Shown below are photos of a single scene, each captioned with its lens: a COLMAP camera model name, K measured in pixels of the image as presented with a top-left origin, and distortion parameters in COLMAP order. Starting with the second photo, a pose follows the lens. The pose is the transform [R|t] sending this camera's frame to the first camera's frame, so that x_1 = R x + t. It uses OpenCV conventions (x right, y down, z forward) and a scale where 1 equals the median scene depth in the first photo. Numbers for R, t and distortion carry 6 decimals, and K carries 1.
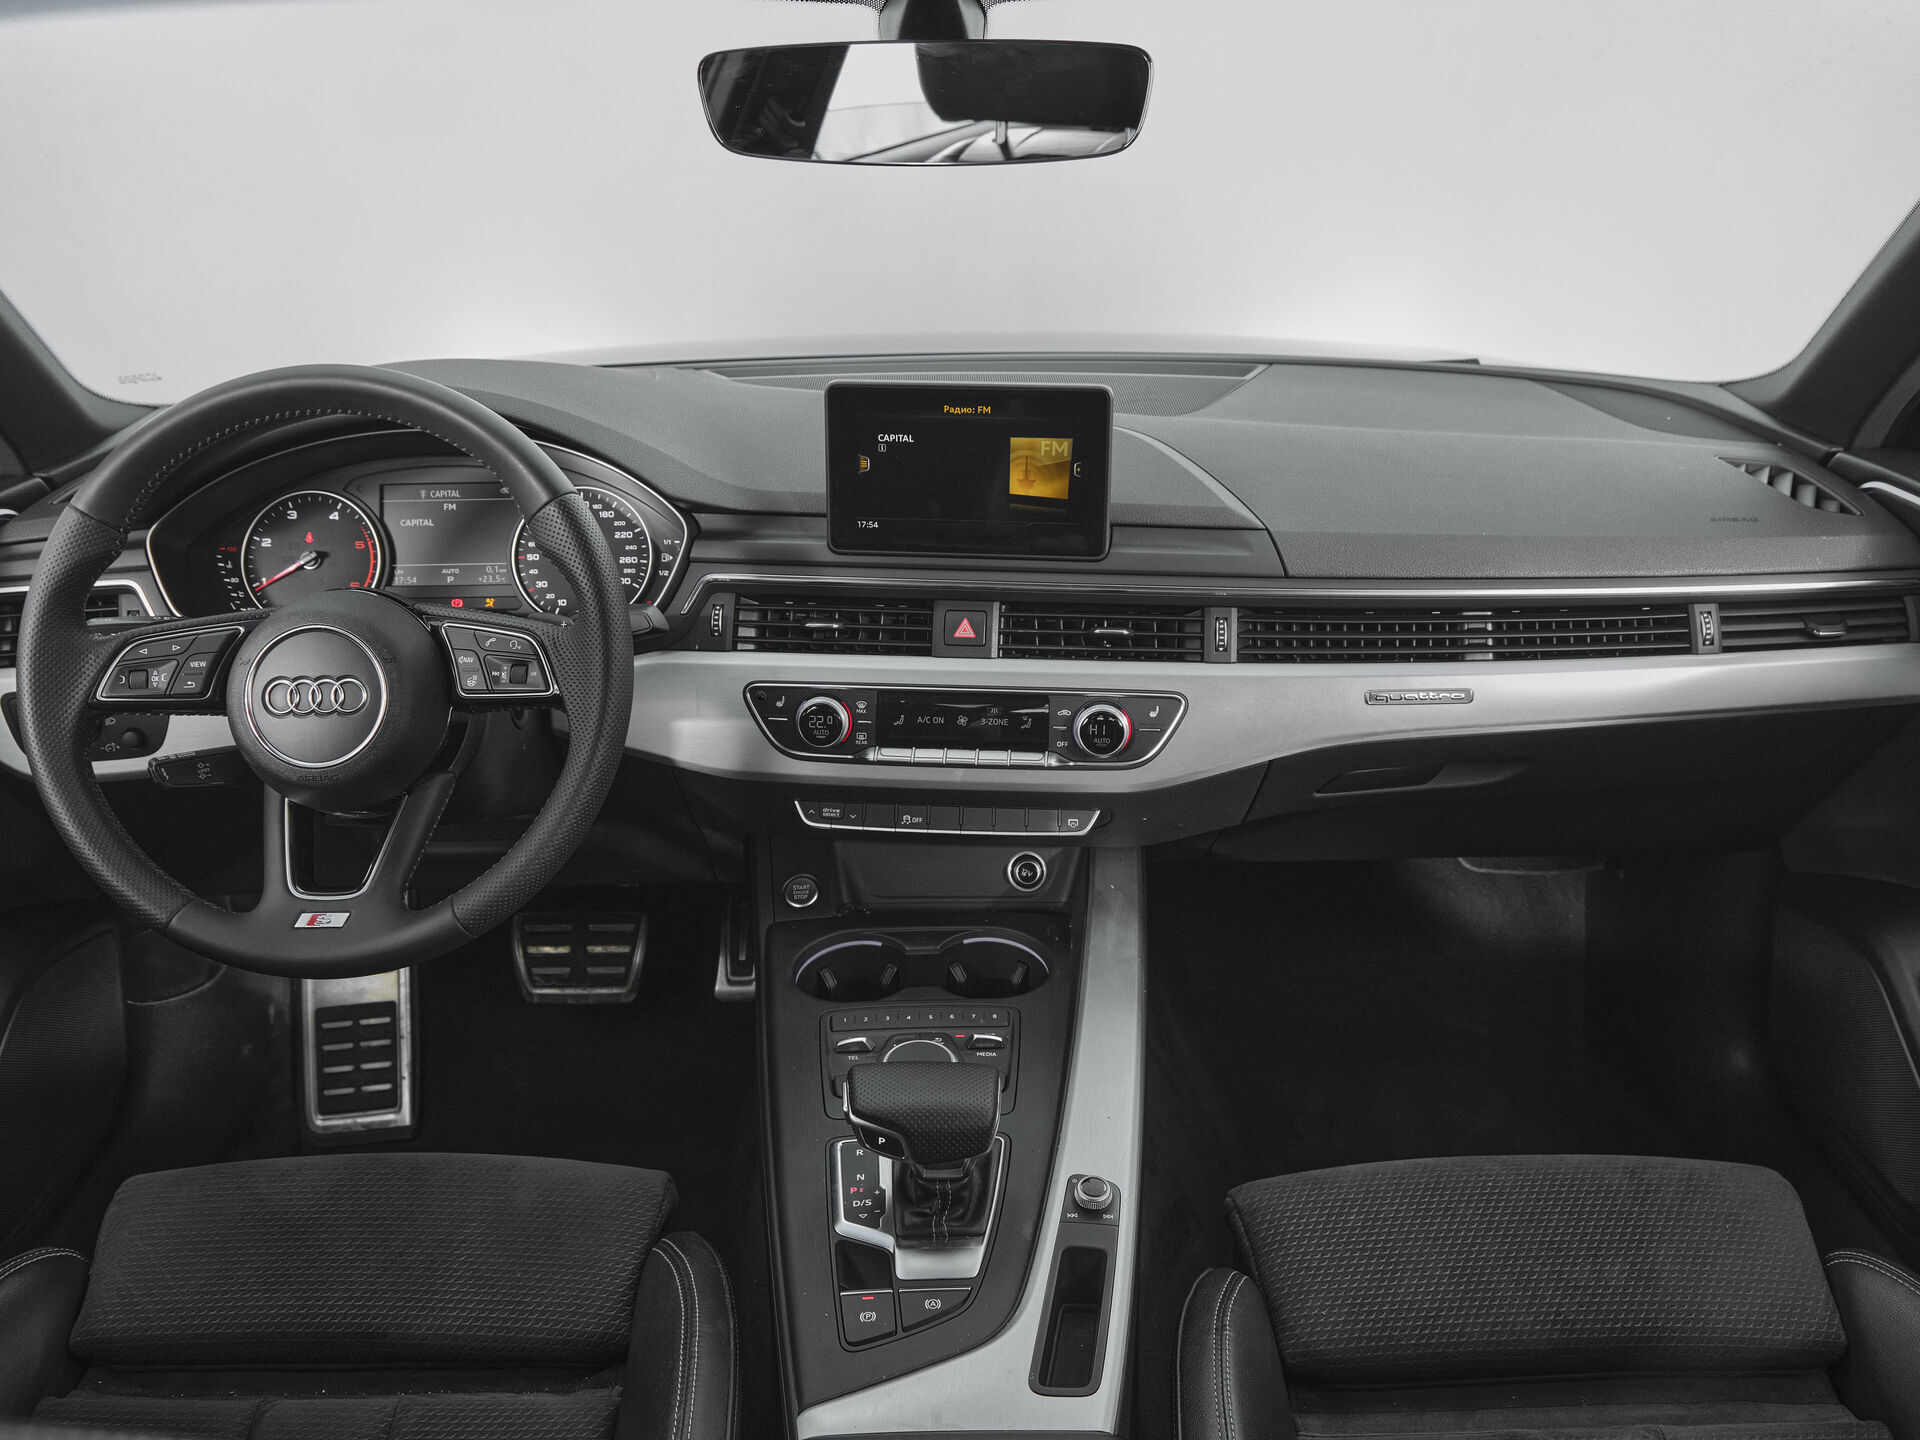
lens RADIAL K [[1700.8, 0, 960.0], [0, 1700.8, 720.0], [0, 0, 1]] dist [-0.032916, -0.007525]
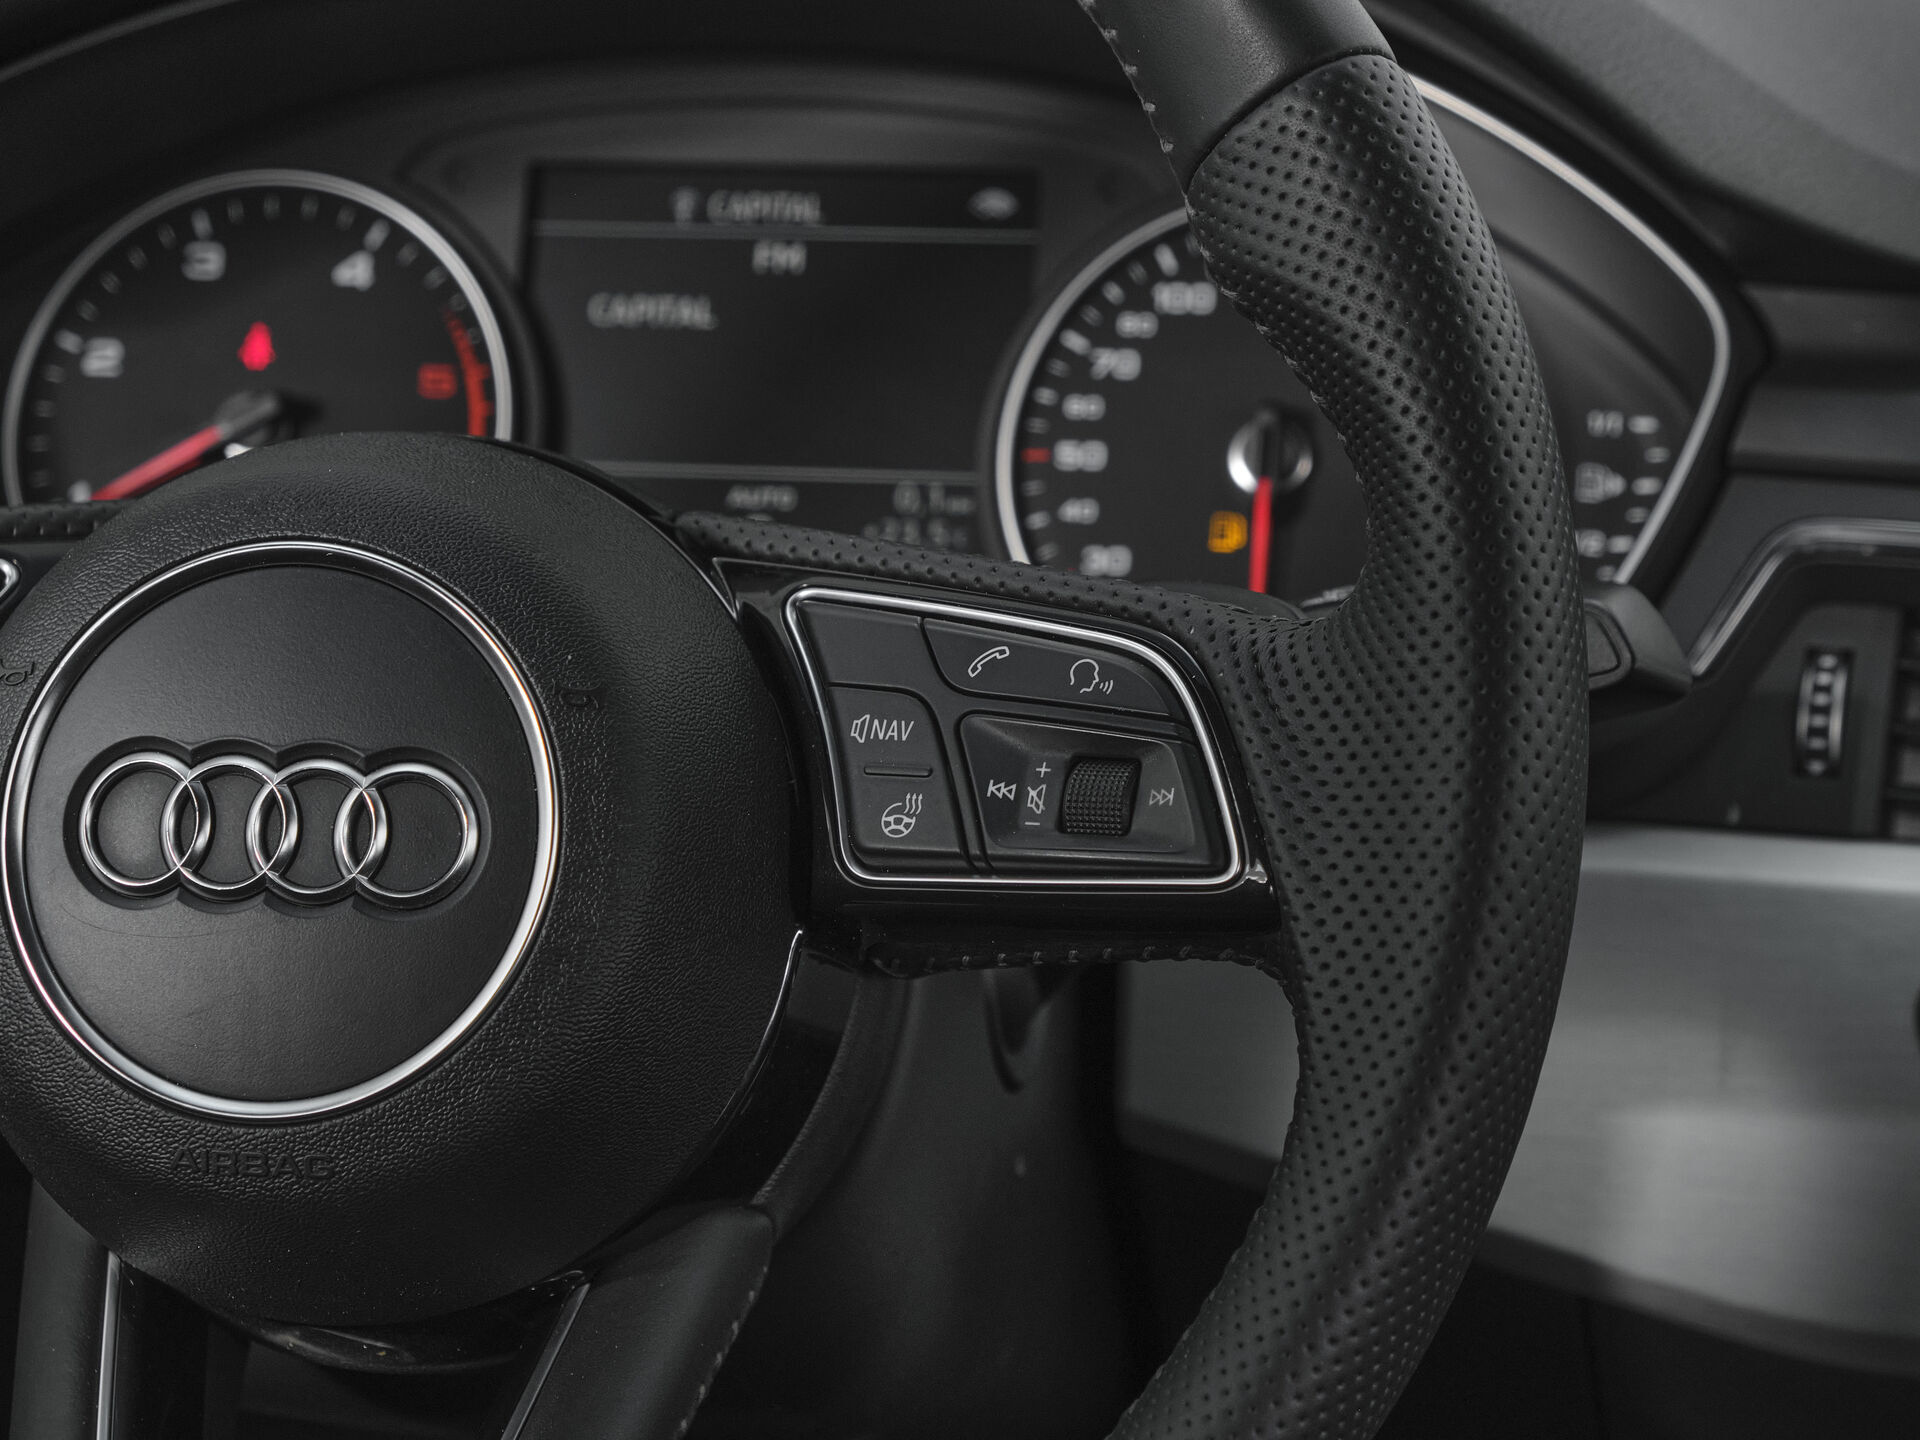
lens RADIAL K [[5297.8, 0, 960.0], [0, 5297.8, 720.0], [0, 0, 1]] dist [-0.156337, -0.834463]
pose [[0.977473, 0.052848, -0.204335, -0.110595], [-0.079712, 0.988879, -0.125556, 0.048918], [0.195427, 0.139016, 0.970816, 0.238260]]
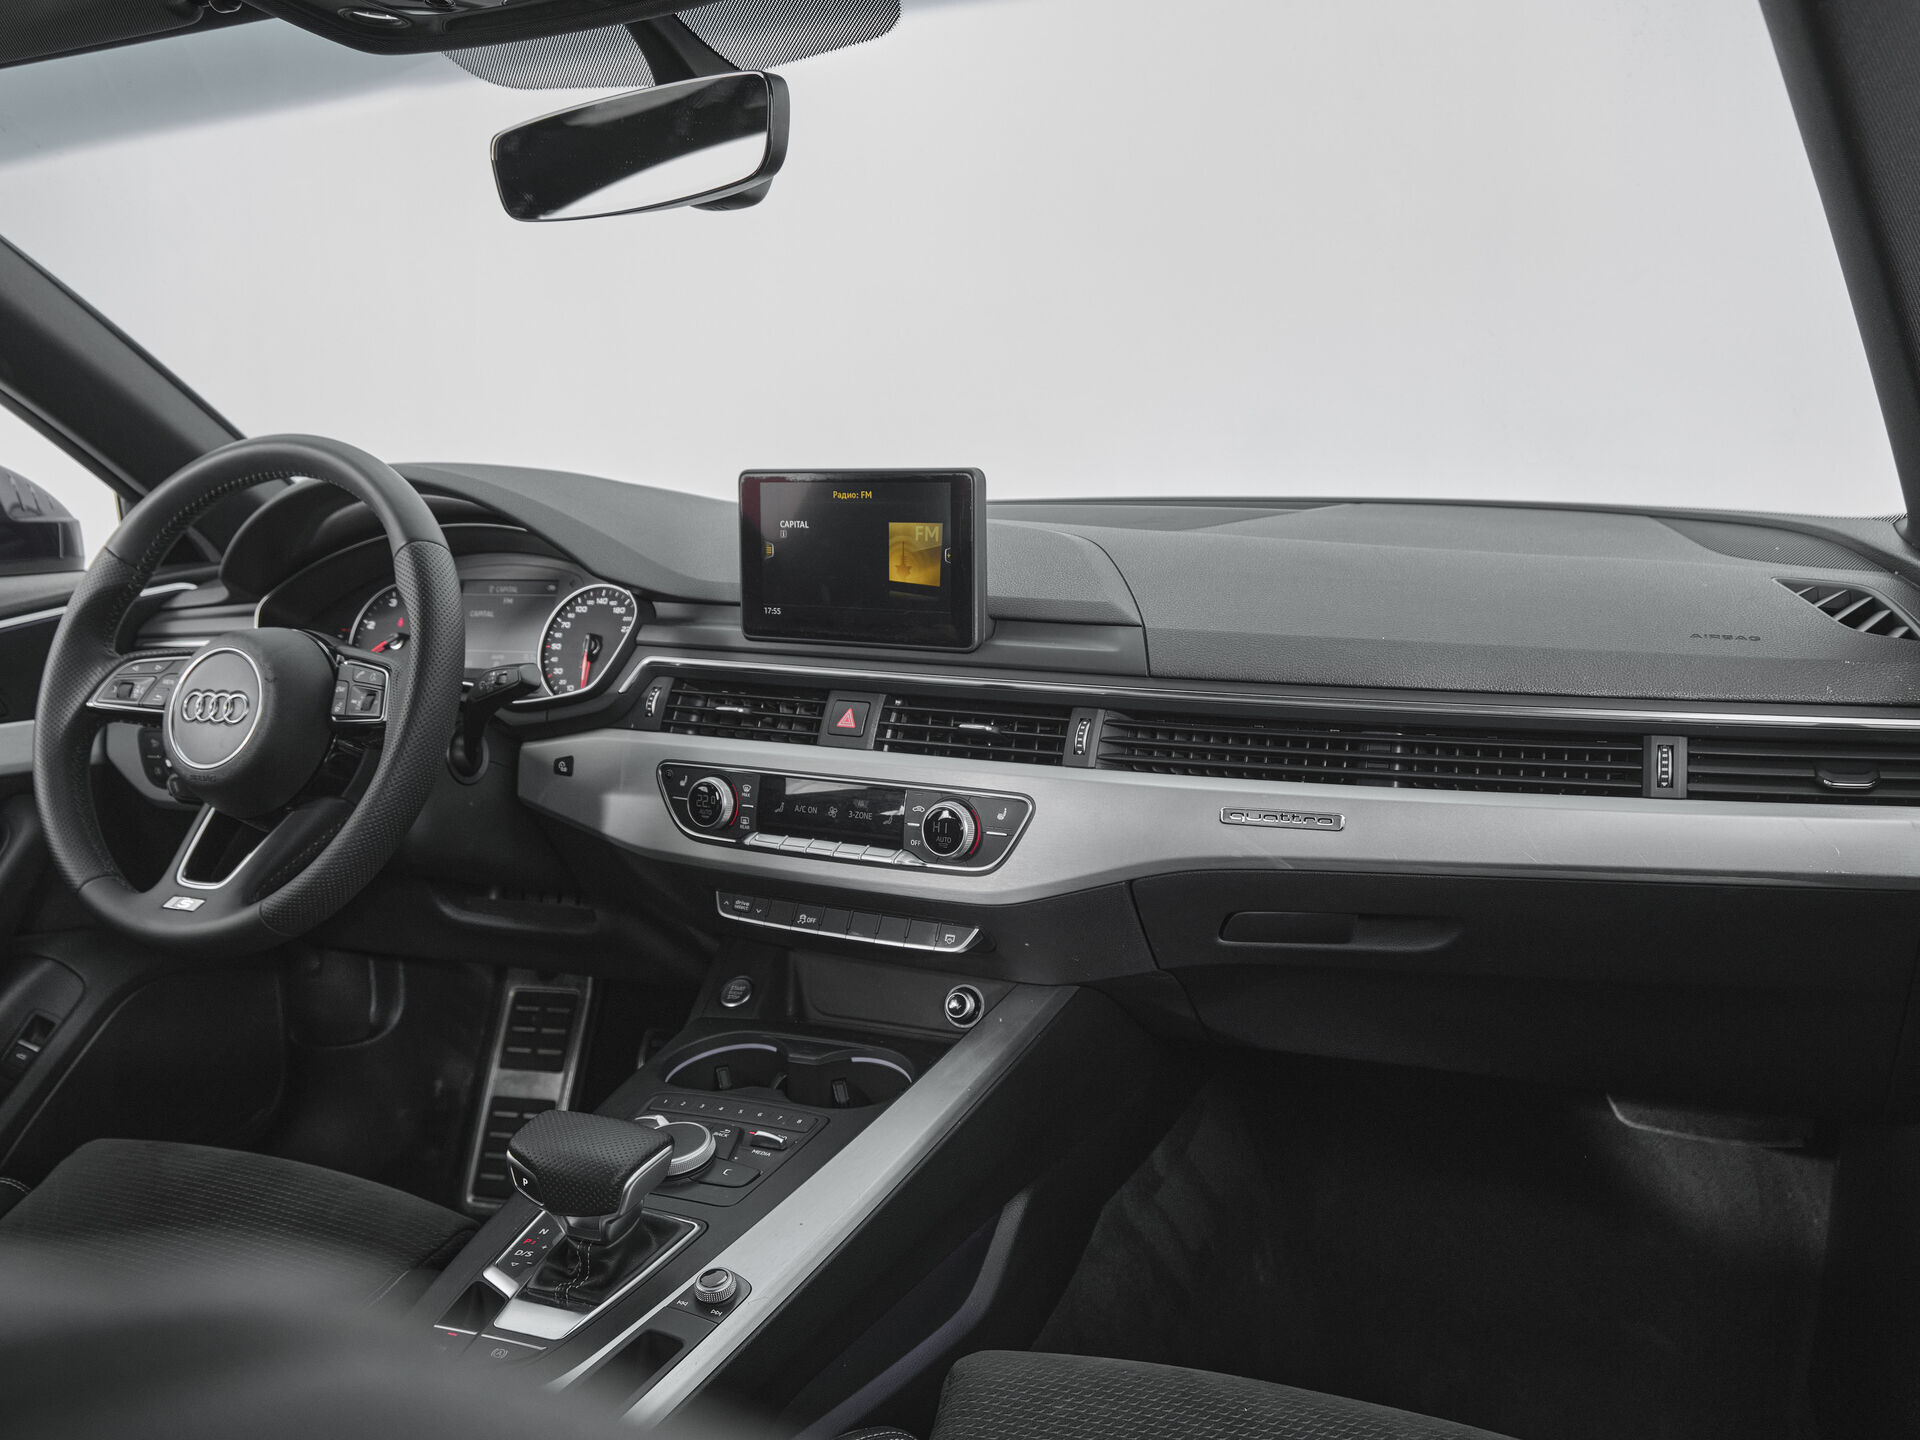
lens RADIAL K [[1700.8, 0, 960.0], [0, 1700.8, 720.0], [0, 0, 1]] dist [-0.032916, -0.007525]
pose [[0.904541, 0.054748, -0.422858, 0.472190], [-0.130294, 0.979776, -0.151861, 0.086422], [0.405992, 0.192460, 0.893381, 0.155565]]
